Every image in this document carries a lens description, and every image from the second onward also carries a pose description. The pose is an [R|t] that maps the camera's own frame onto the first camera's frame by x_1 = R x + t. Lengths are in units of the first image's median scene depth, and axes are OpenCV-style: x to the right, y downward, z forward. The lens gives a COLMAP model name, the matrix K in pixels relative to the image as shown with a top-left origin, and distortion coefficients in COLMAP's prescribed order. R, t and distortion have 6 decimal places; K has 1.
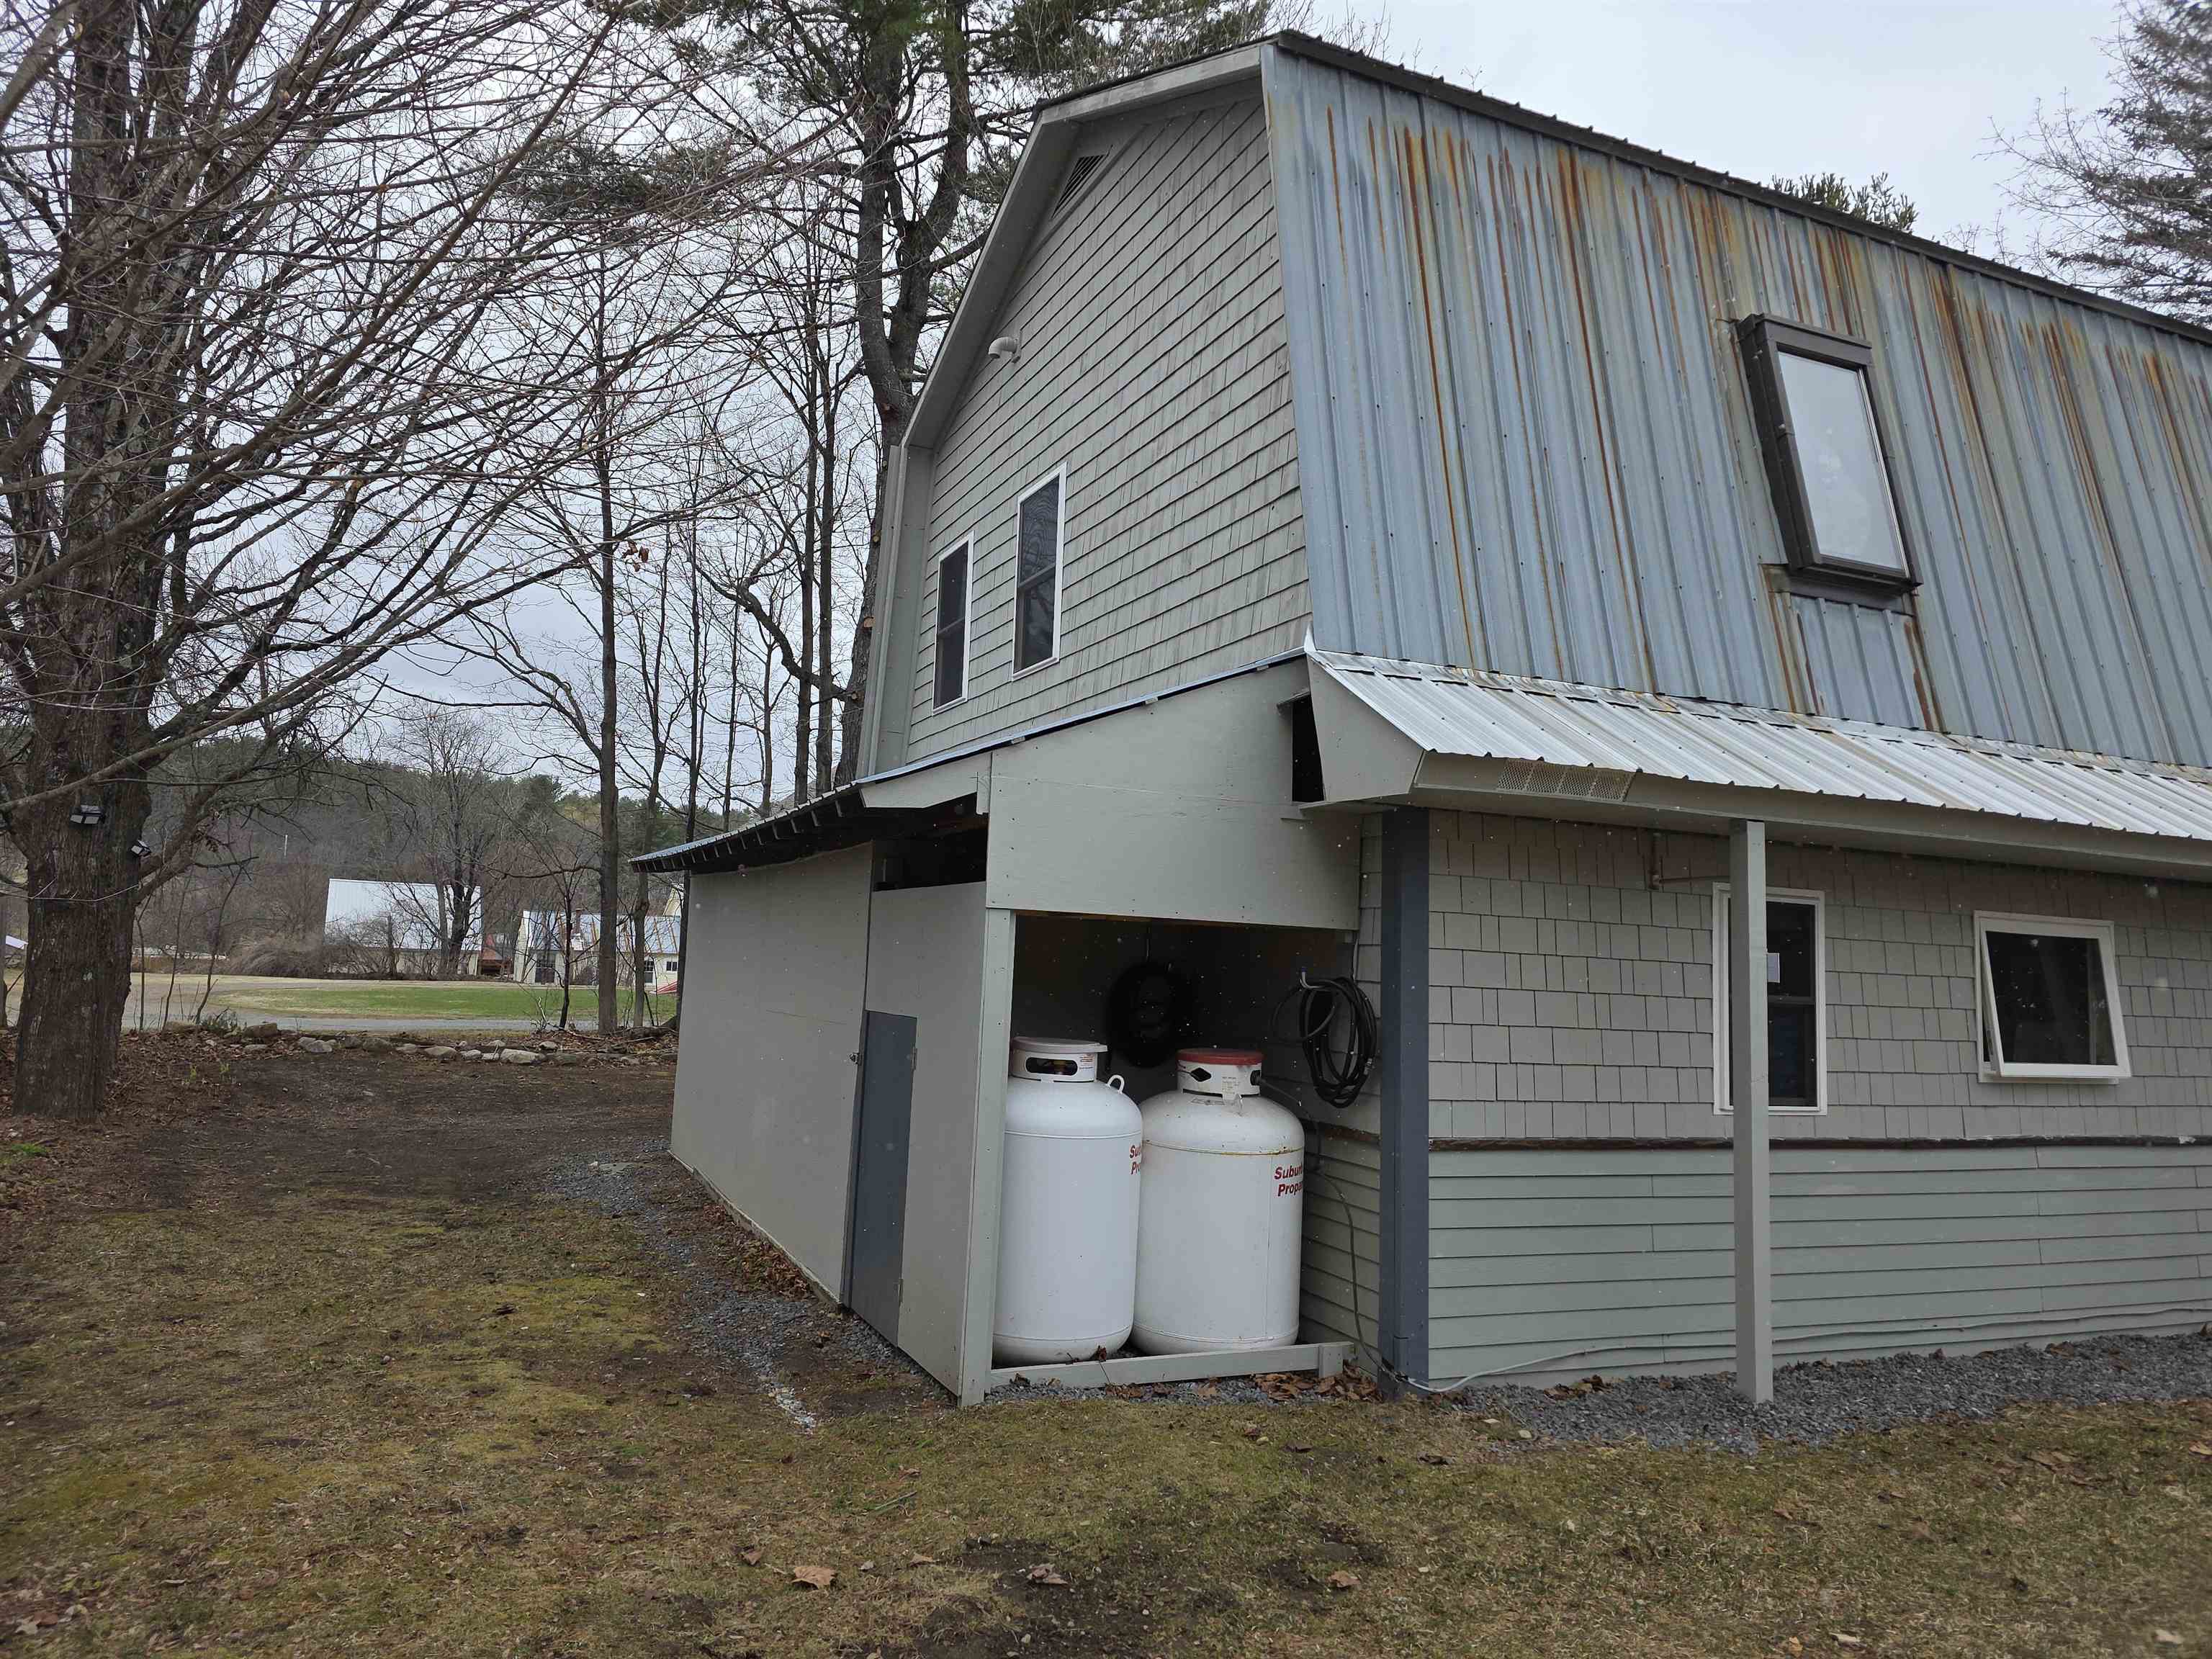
lens RADIAL K [[1479.5, 0, 1104.1], [0, 1479.5, 811.1], [0, 0, 1]] dist [0.066258, -0.056447]
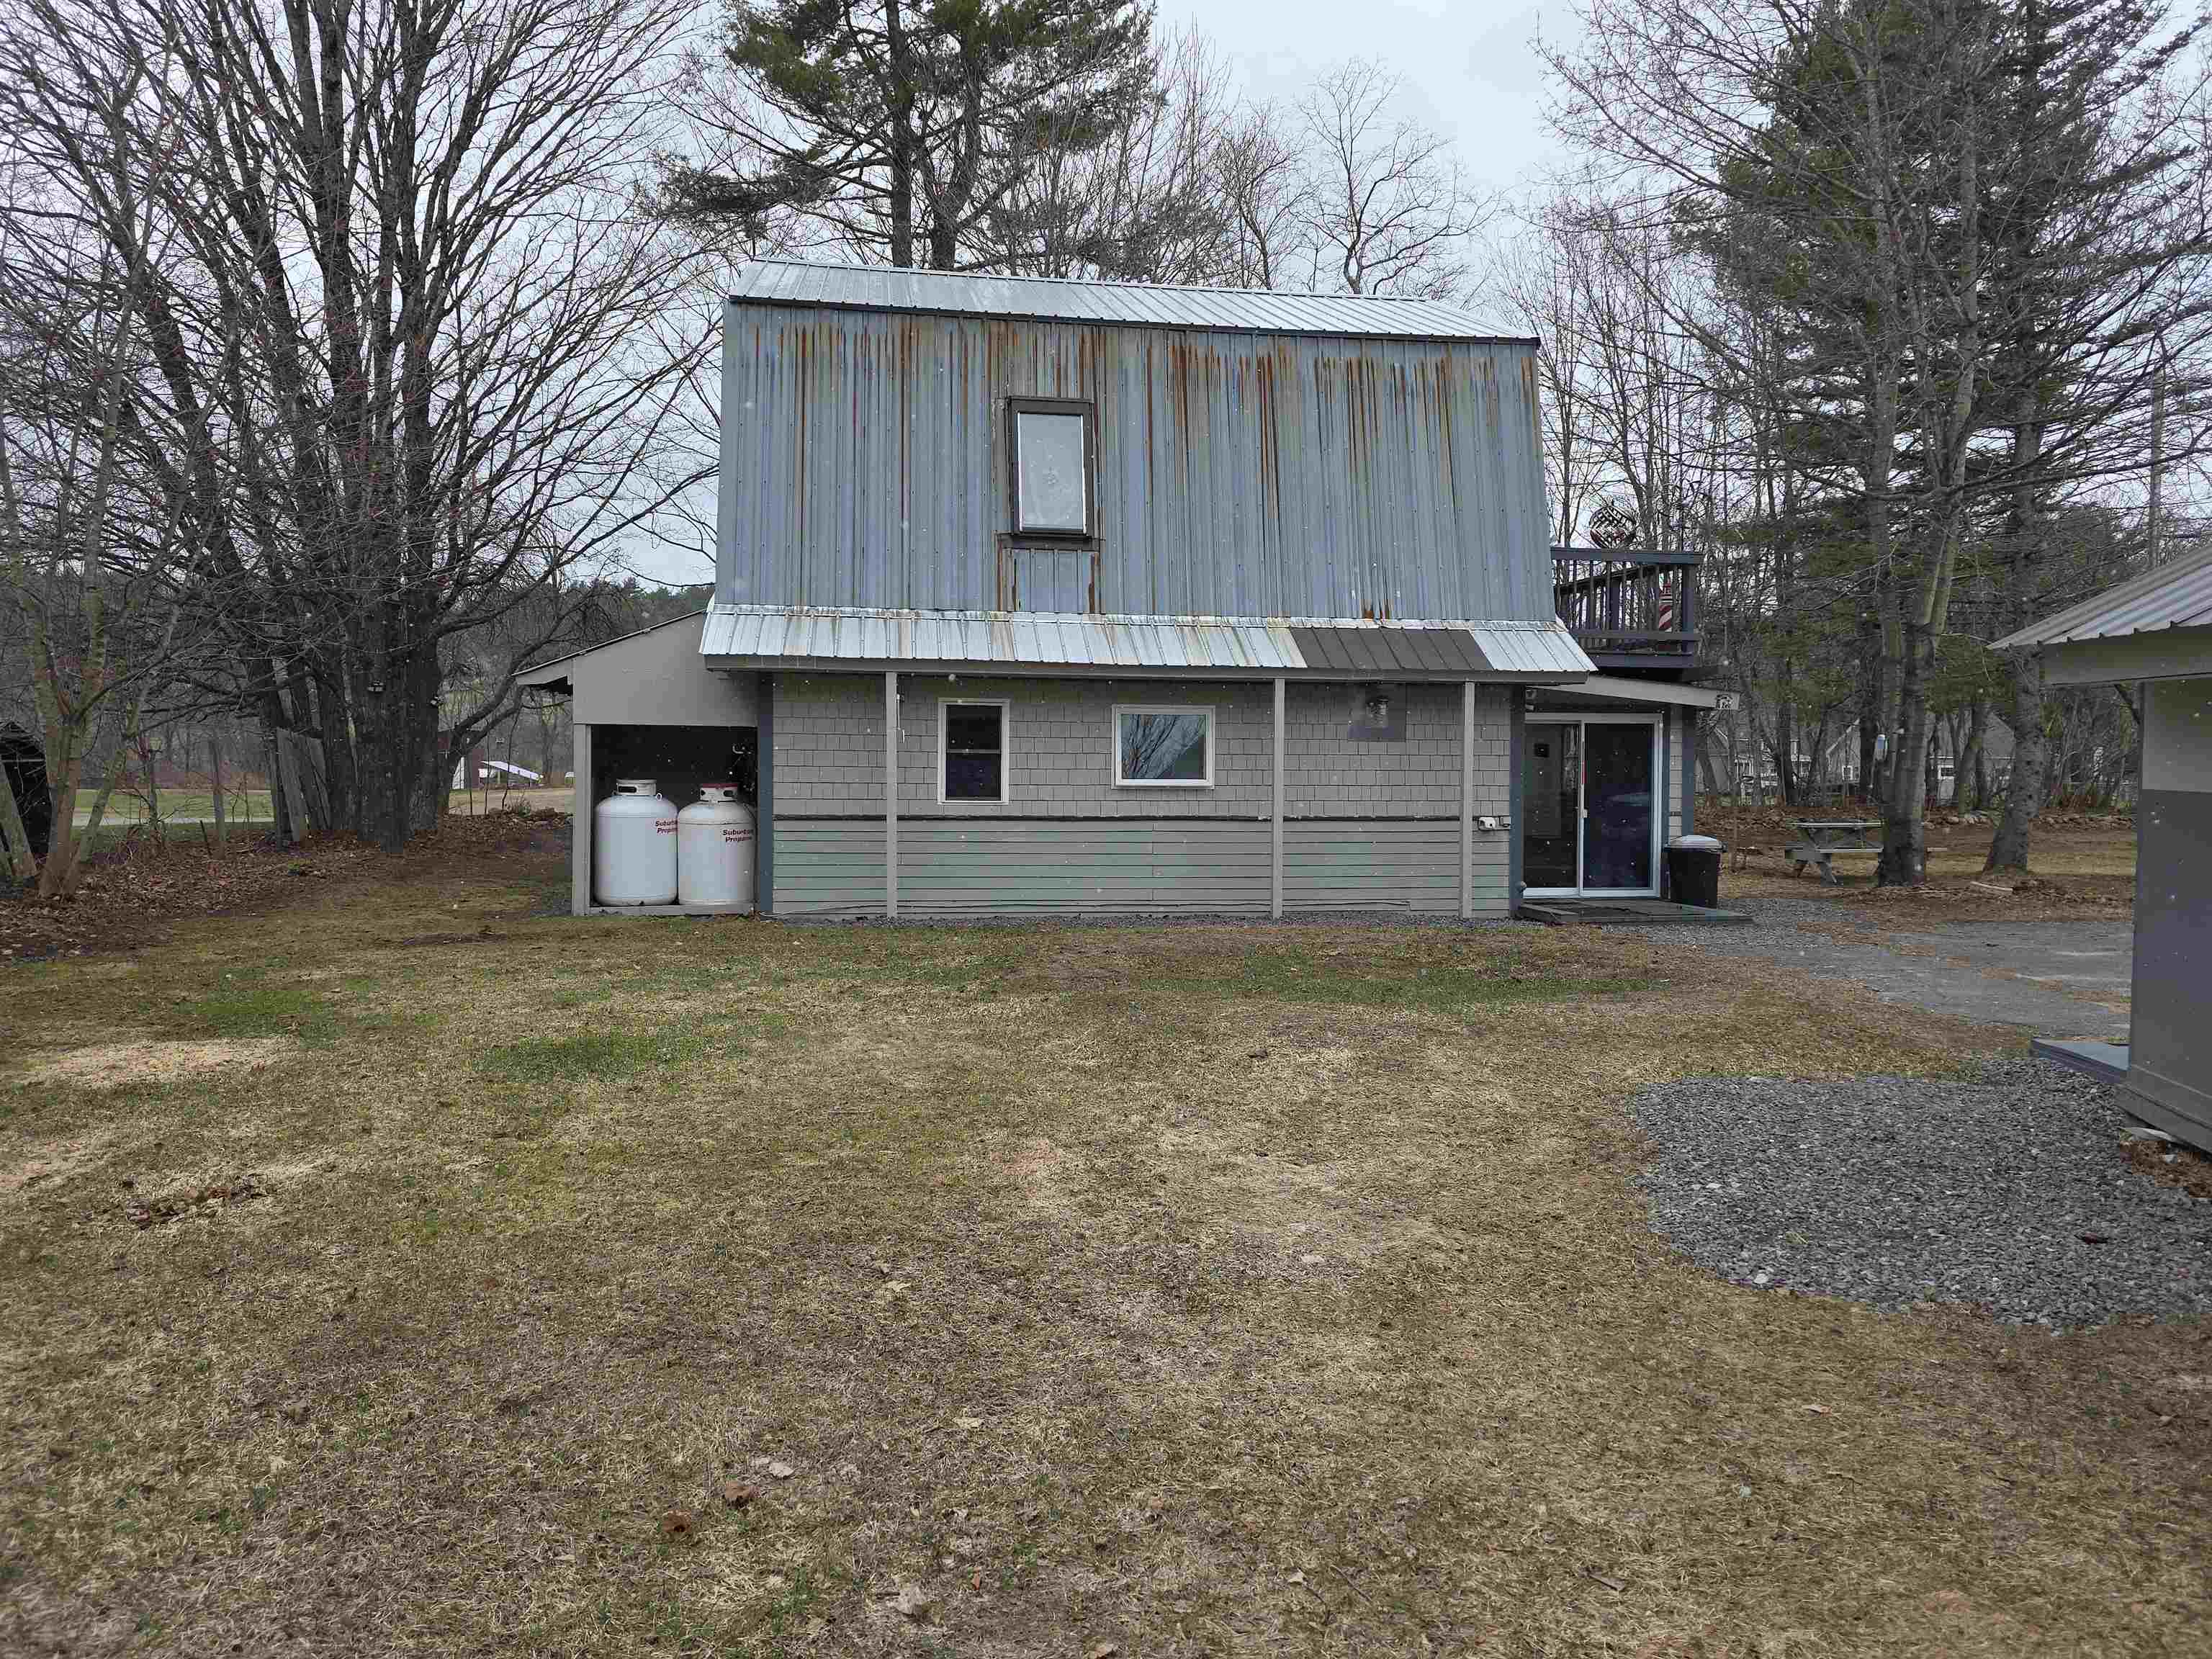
lens RADIAL K [[1419.4, 0, 1111.4], [0, 1419.4, 801.6], [0, 0, 1]] dist [0.055889, -0.000633]
pose [[0.970610, -0.026437, -0.239200, 1.023101], [0.056661, 0.991110, 0.120375, -0.031416], [0.233892, -0.130390, 0.963480, -0.824129]]
